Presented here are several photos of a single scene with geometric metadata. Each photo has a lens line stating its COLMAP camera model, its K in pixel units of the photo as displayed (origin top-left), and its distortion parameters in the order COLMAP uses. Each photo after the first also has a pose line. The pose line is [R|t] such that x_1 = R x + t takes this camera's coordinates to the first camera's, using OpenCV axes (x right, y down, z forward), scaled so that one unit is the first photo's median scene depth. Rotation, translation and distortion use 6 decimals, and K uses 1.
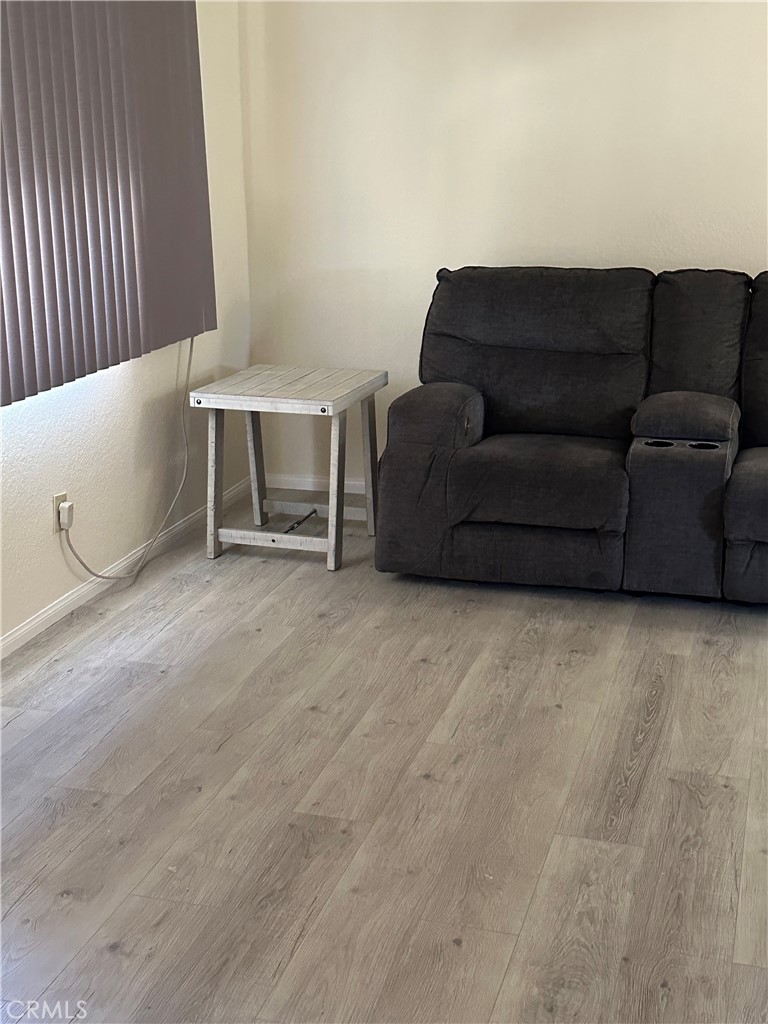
lens RADIAL K [[1413.6, 0, 383.0], [0, 1413.6, 510.8], [0, 0, 1]] dist [0.074847, 0.000000]
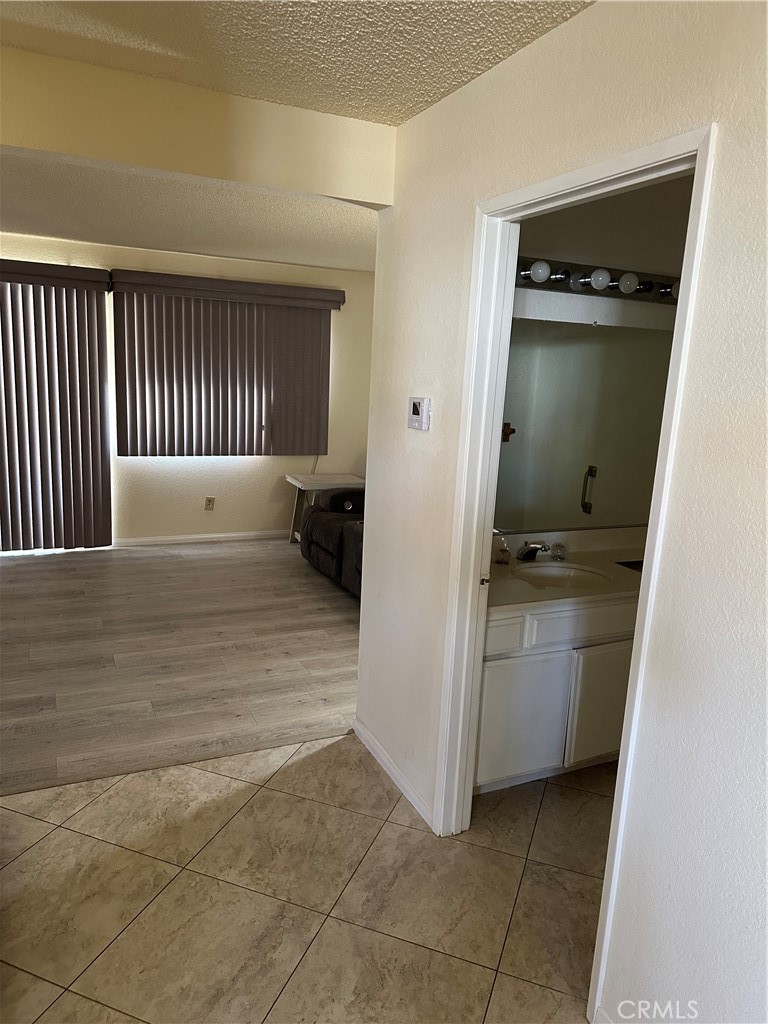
lens RADIAL K [[707.0, 0, 386.9], [0, 707.0, 509.4], [0, 0, 1]] dist [0.037849, -0.065970]
pose [[0.674991, 0.180387, -0.715435, 1.179017], [-0.251395, 0.967860, 0.006849, -0.099559], [0.693677, 0.175234, 0.698646, 0.319497]]
